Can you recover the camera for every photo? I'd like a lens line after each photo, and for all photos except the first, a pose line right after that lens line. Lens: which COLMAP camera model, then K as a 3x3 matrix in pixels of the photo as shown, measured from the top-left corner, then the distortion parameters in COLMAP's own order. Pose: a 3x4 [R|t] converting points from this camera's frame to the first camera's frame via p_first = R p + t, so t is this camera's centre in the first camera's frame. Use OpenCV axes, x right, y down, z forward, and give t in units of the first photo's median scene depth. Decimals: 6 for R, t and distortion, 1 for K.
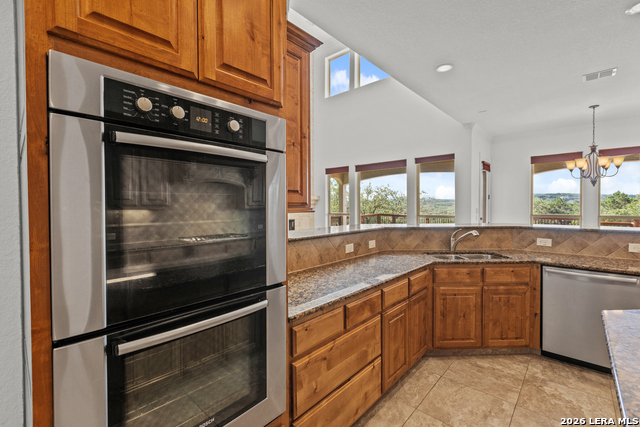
lens RADIAL K [[284.6, 0, 318.3], [0, 284.6, 209.2], [0, 0, 1]] dist [0.001173, 0.000324]
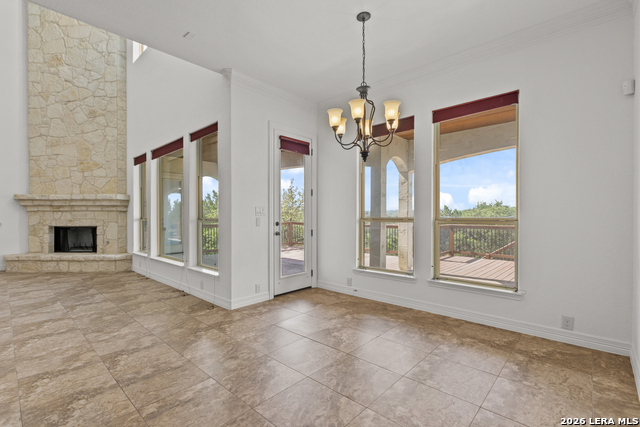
lens RADIAL K [[284.6, 0, 314.4], [0, 284.6, 218.8], [0, 0, 1]] dist [0.001173, 0.000324]
pose [[0.999562, 0.002771, -0.029459, 2.153786], [-0.003103, 0.999932, -0.011250, 0.095420], [0.029426, 0.011336, 0.999503, 1.118631]]
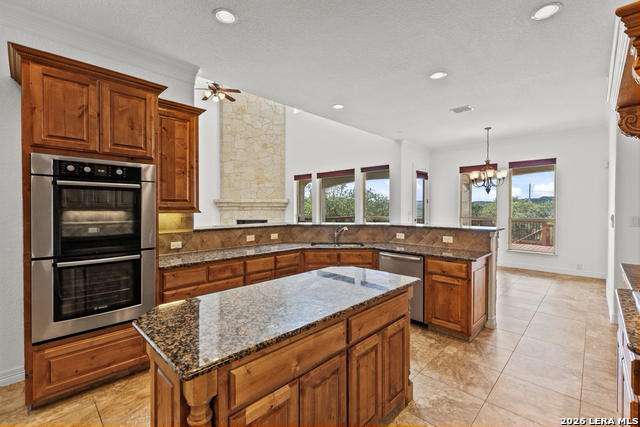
lens RADIAL K [[284.6, 0, 318.7], [0, 284.6, 209.7], [0, 0, 1]] dist [0.001173, 0.000324]
pose [[0.999616, 0.005509, -0.027174, 0.650100], [-0.005653, 0.999970, -0.005221, -0.002693], [0.027144, 0.005373, 0.999617, -0.569611]]
